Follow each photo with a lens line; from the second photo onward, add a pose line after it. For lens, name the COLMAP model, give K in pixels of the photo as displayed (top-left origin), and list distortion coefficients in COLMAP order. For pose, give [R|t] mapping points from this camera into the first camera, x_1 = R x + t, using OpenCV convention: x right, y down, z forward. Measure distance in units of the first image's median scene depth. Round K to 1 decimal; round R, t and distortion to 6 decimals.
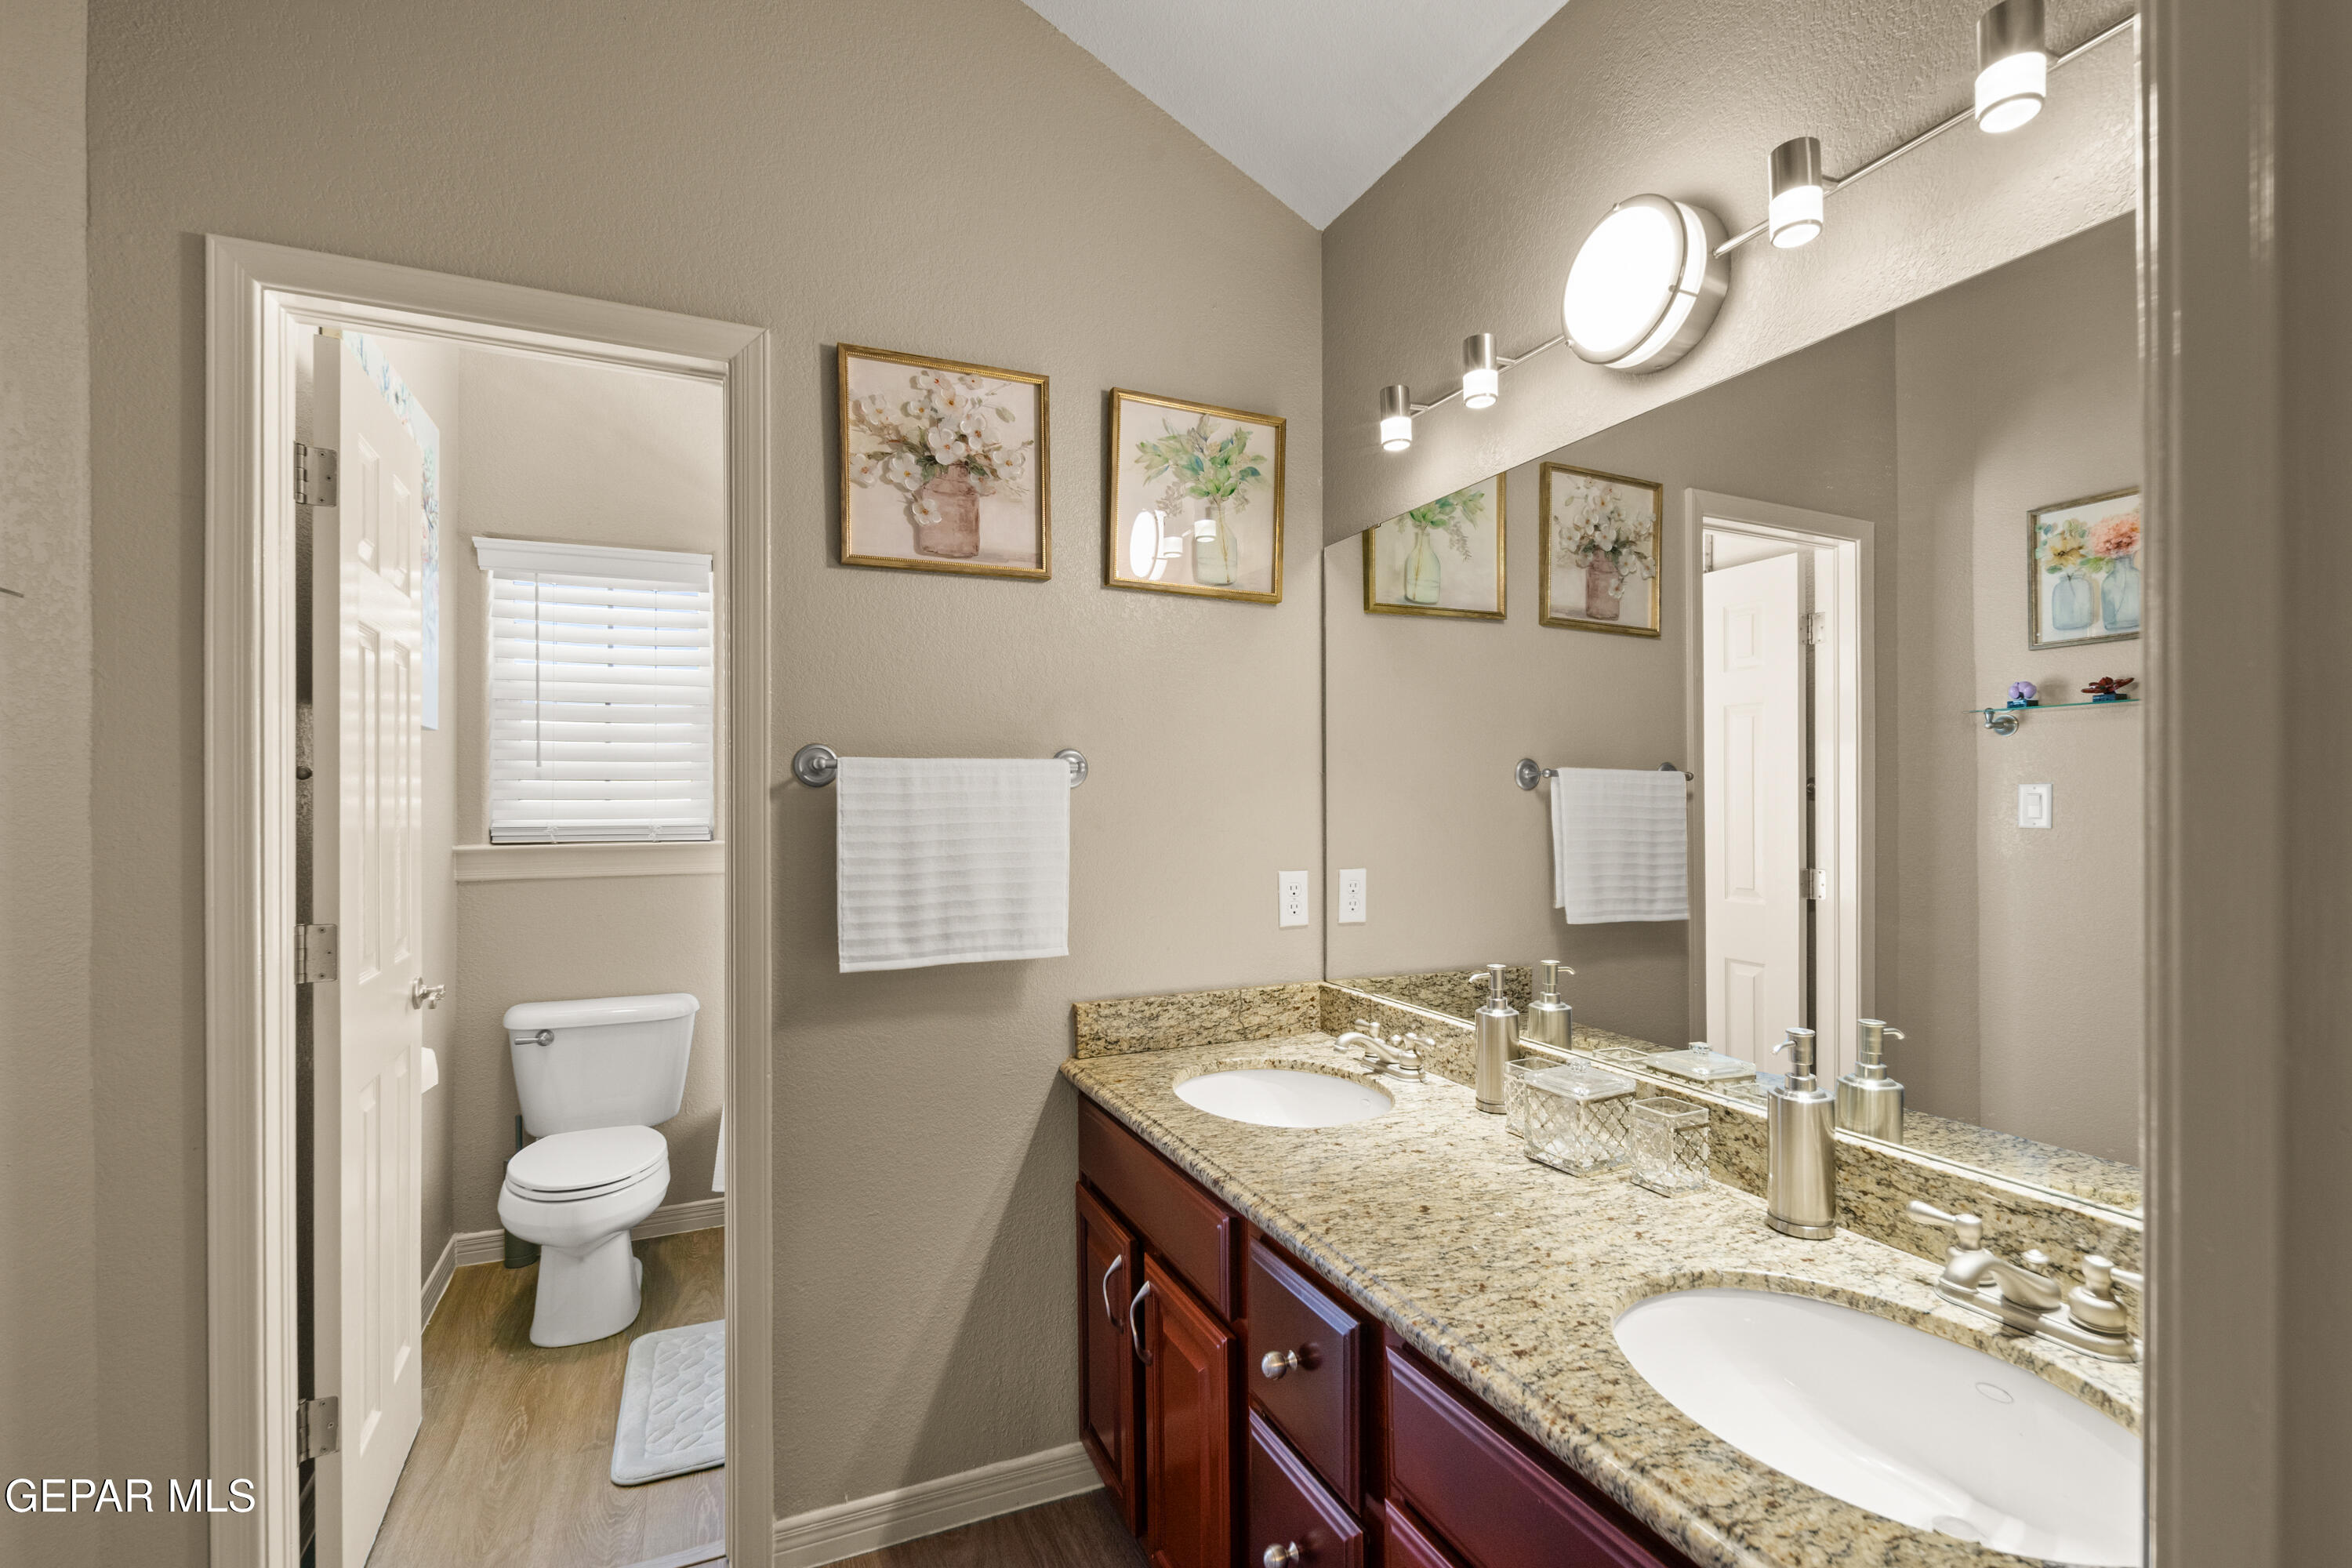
lens RADIAL K [[1043.1, 0, 1180.5], [0, 1043.1, 801.3], [0, 0, 1]] dist [0.000781, -0.000754]
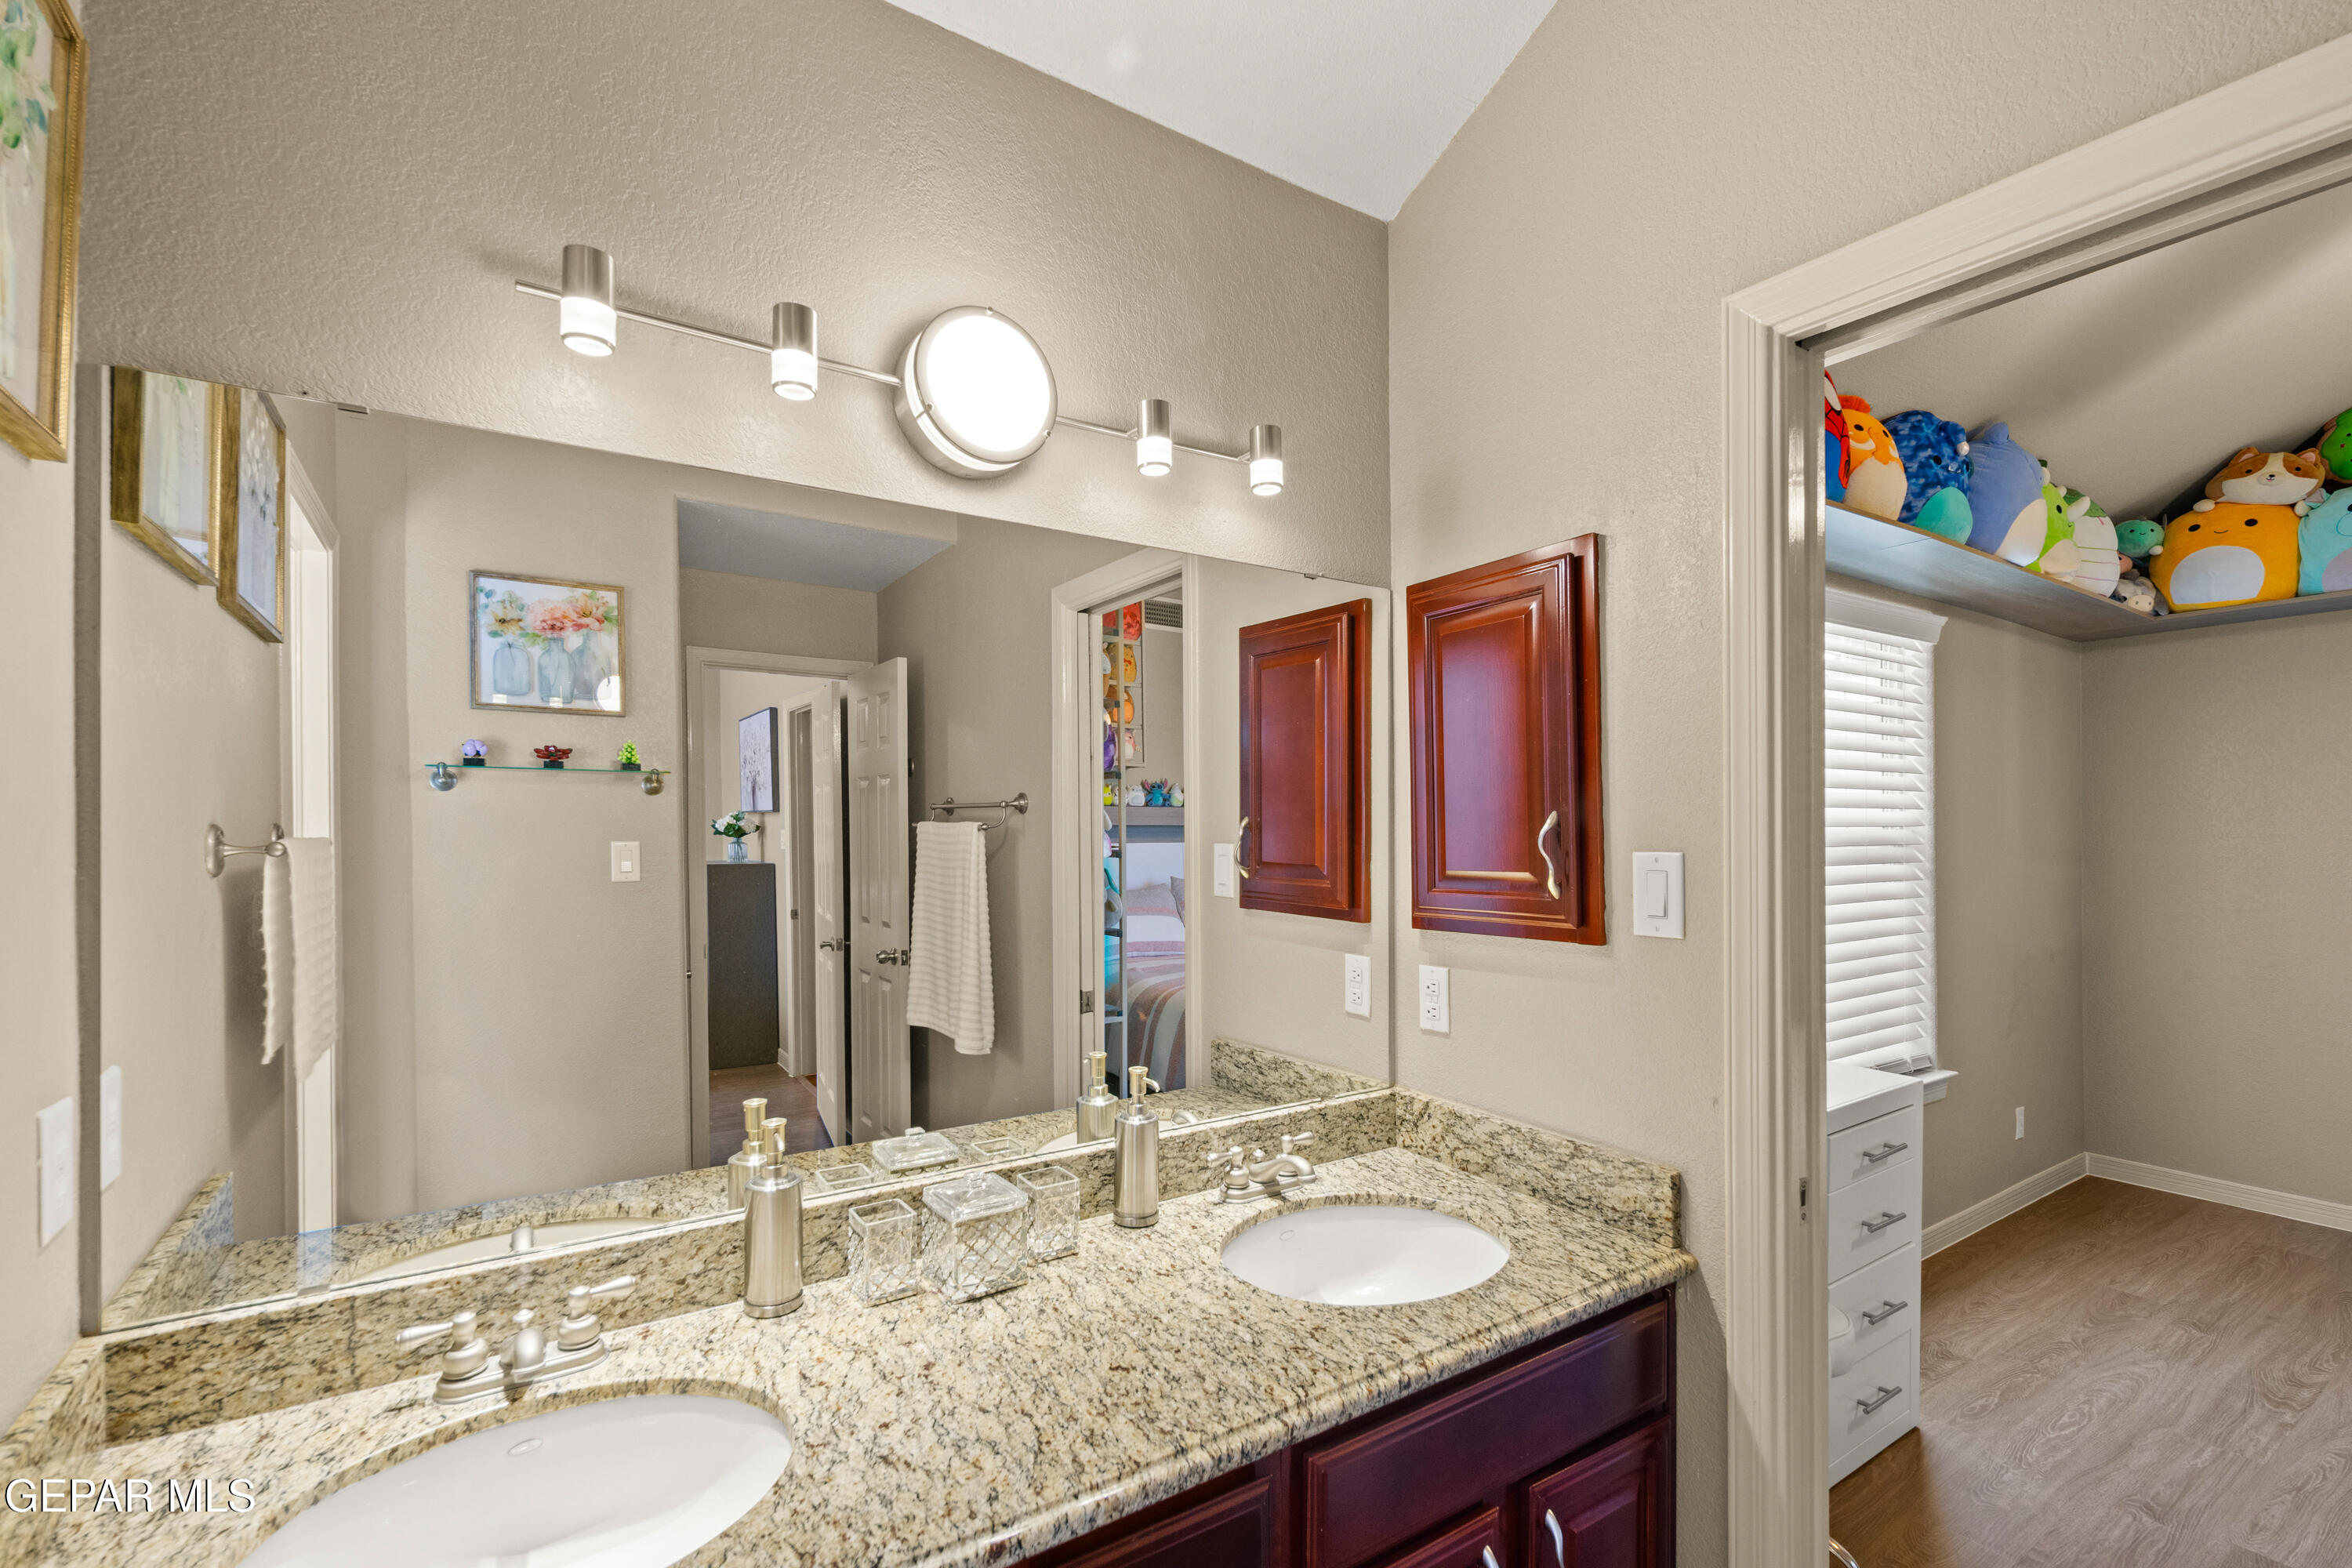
lens RADIAL K [[1043.1, 0, 1214.1], [0, 1043.1, 795.1], [0, 0, 1]] dist [0.000781, -0.000754]
pose [[-0.171851, 0.029549, 0.984680, -0.386879], [0.000049, 0.999550, -0.029987, -0.041785], [-0.985123, -0.005105, -0.171775, 0.619204]]
